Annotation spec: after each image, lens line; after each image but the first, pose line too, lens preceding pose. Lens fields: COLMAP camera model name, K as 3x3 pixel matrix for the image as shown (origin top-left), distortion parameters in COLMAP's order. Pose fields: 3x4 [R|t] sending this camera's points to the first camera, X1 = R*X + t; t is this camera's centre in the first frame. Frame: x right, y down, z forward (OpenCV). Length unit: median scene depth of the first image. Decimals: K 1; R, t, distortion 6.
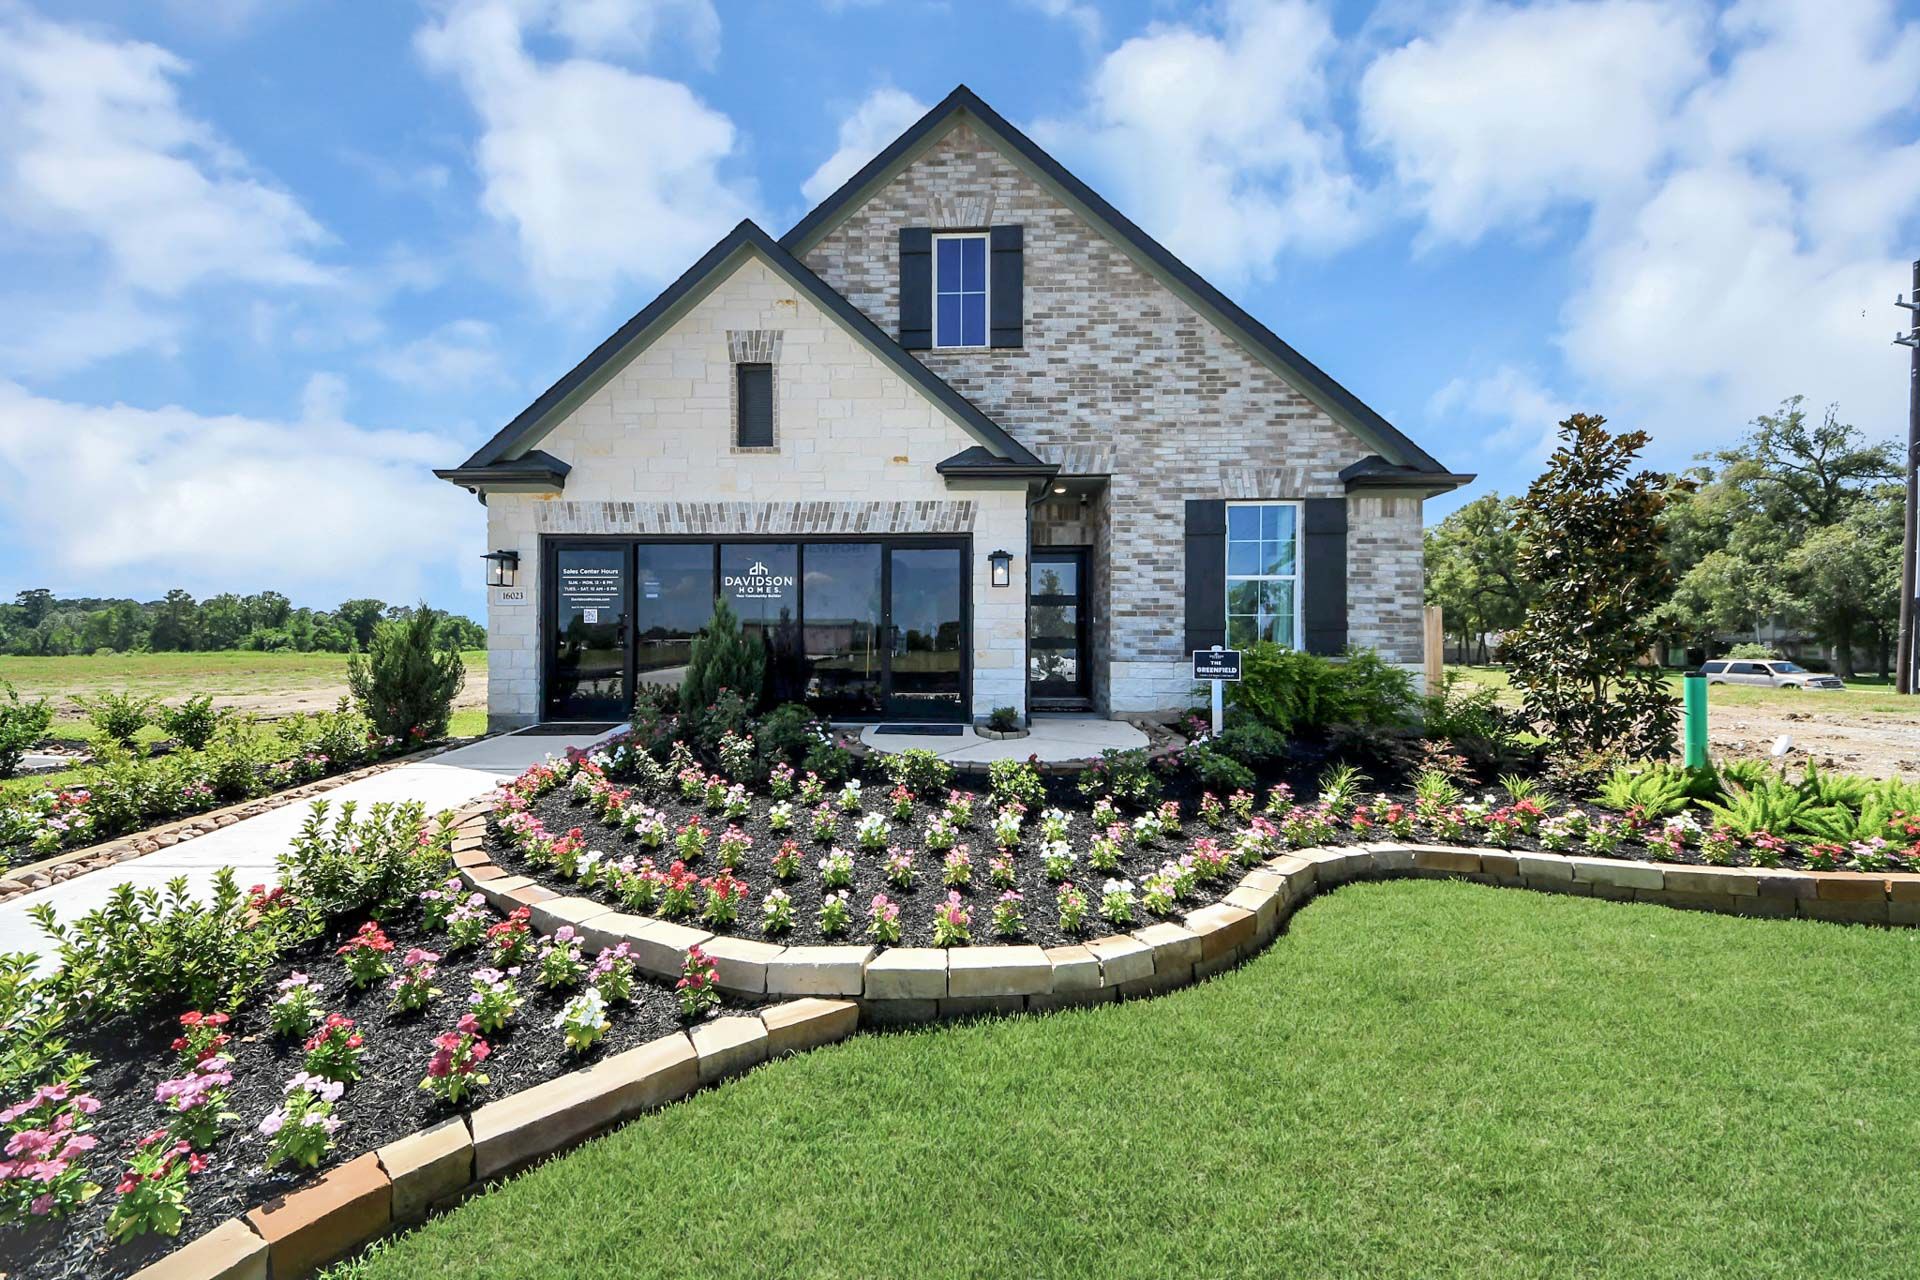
lens RADIAL K [[680.0, 0, 969.0], [0, 680.0, 645.4], [0, 0, 1]] dist [-0.001224, -0.006487]
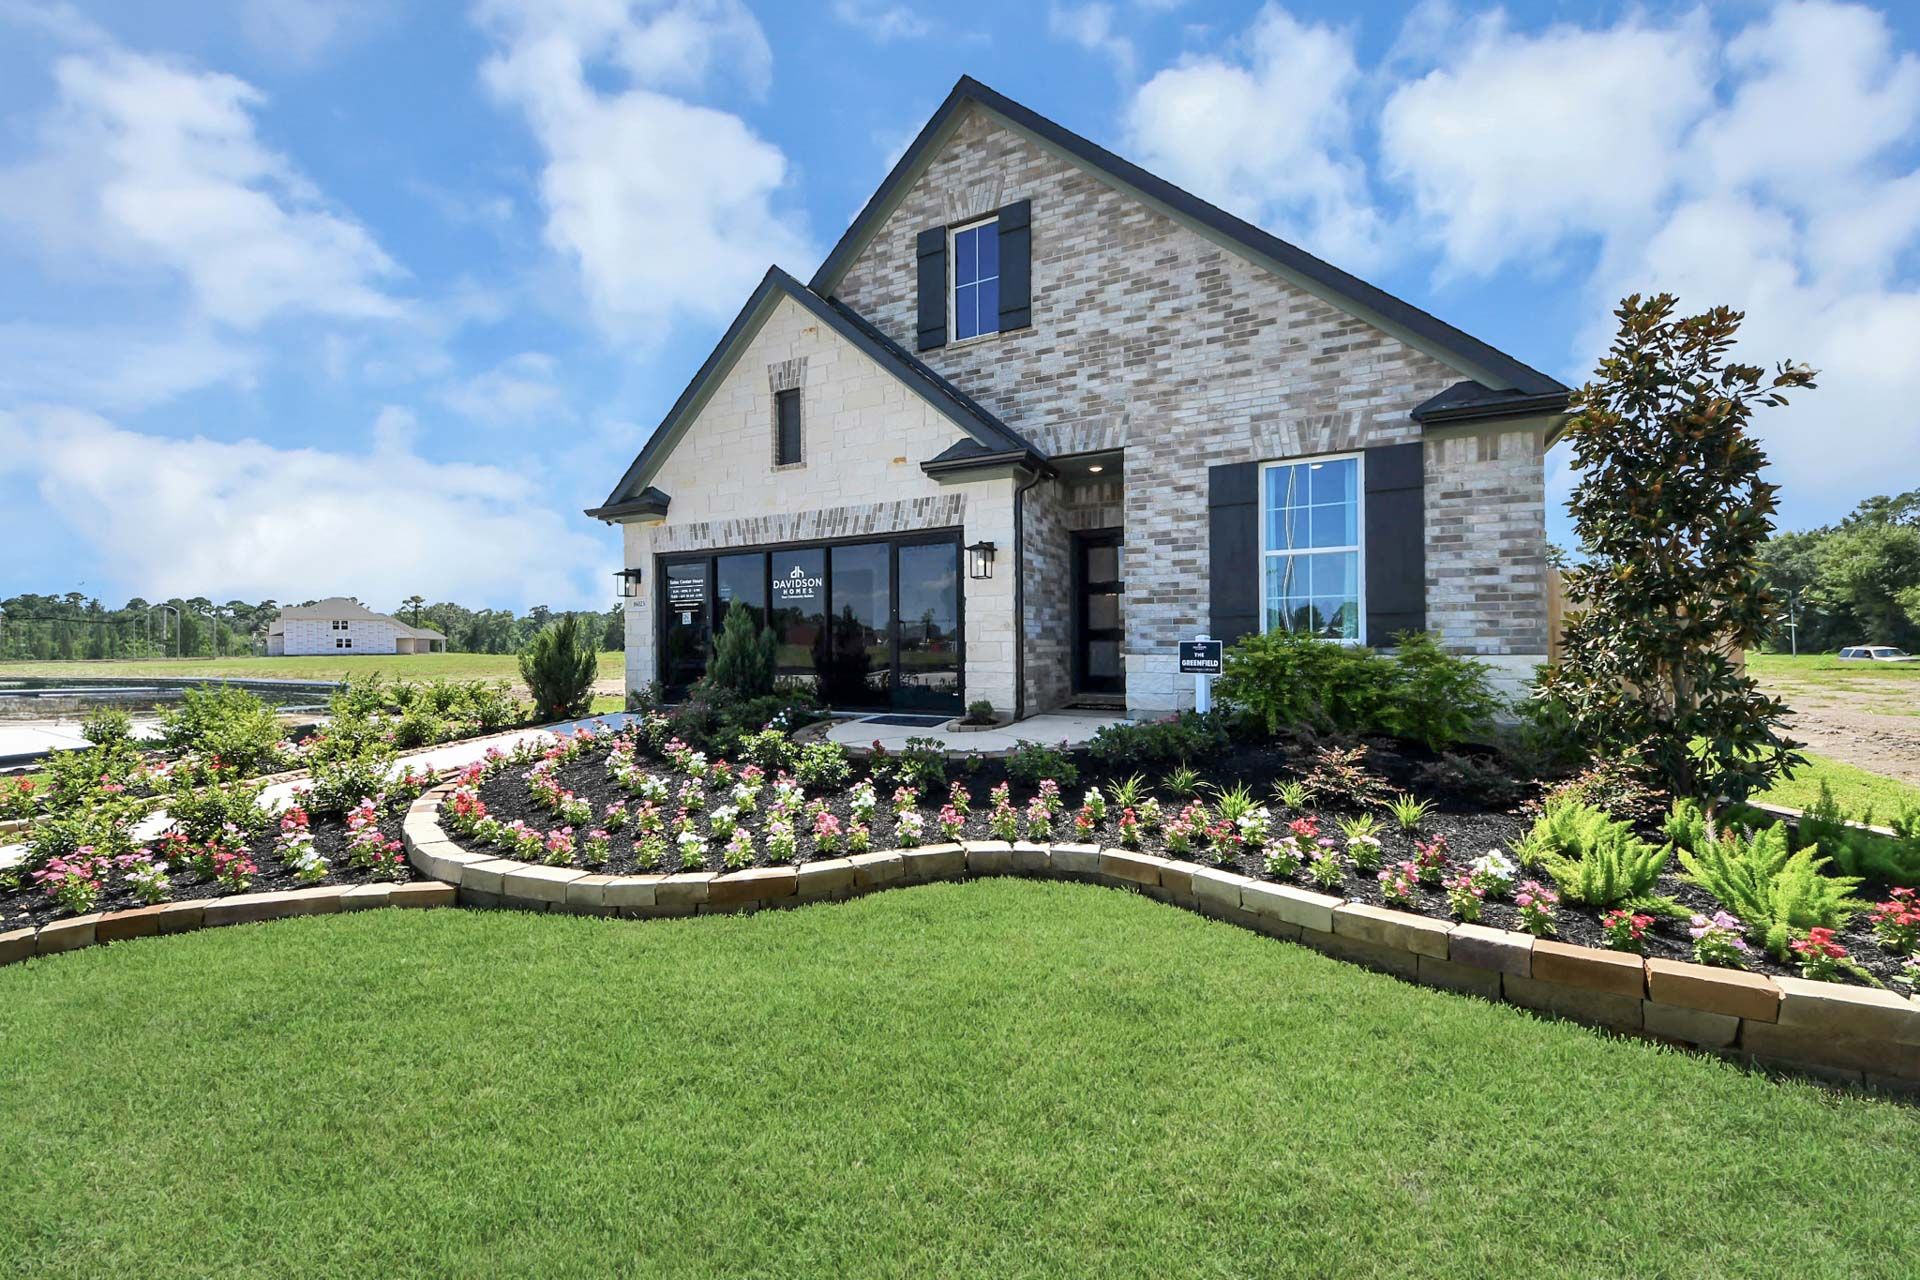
lens RADIAL K [[745.1, 0, 959.3], [0, 745.1, 647.3], [0, 0, 1]] dist [-0.016631, -0.000487]
pose [[0.901740, -0.007915, -0.432206, 0.439321], [0.012328, 0.999897, 0.007409, 0.004495], [0.432103, -0.012009, 0.901744, 0.008610]]
